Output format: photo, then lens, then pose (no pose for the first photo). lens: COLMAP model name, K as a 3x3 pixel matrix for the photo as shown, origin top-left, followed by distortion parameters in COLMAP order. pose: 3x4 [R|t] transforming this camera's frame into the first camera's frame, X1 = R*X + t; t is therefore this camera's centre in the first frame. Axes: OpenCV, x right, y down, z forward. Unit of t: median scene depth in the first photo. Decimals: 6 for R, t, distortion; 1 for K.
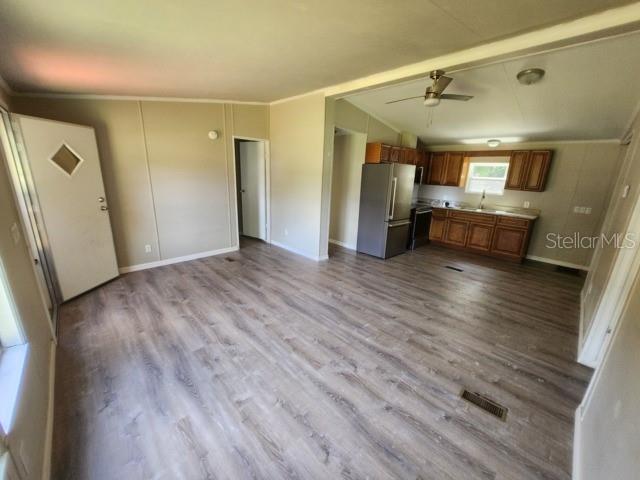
lens RADIAL K [[255.9, 0, 317.3], [0, 255.9, 239.7], [0, 0, 1]] dist [-0.014658, -0.000754]
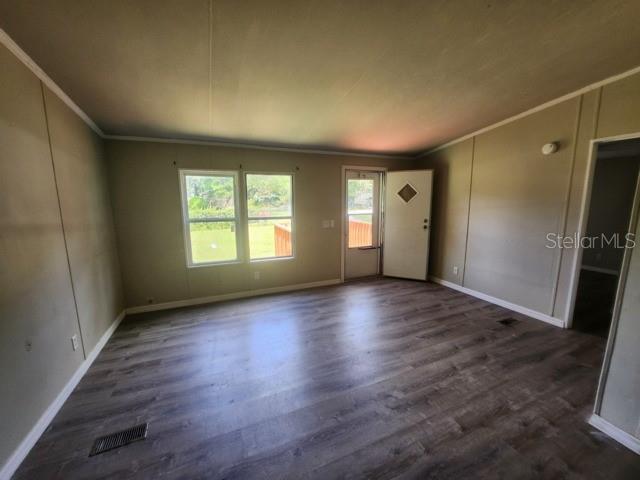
lens RADIAL K [[255.9, 0, 319.1], [0, 255.9, 236.8], [0, 0, 1]] dist [-0.014658, -0.000754]
pose [[-0.350785, 0.107467, -0.930269, 0.692324], [-0.249008, 0.946926, 0.203287, -0.231930], [0.902743, 0.302954, -0.305407, 1.009190]]
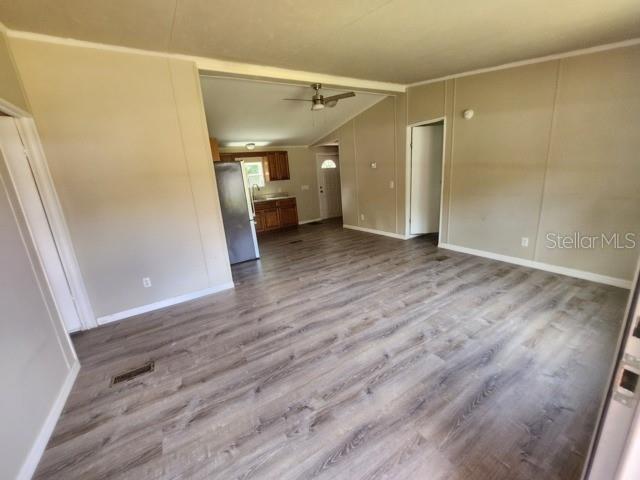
lens RADIAL K [[255.9, 0, 318.1], [0, 255.9, 241.1], [0, 0, 1]] dist [-0.014658, -0.000754]
pose [[0.216202, -0.293261, 0.931265, -0.928159], [0.335160, 0.918156, 0.211323, -0.181366], [-0.917019, 0.266434, 0.296797, 0.765193]]
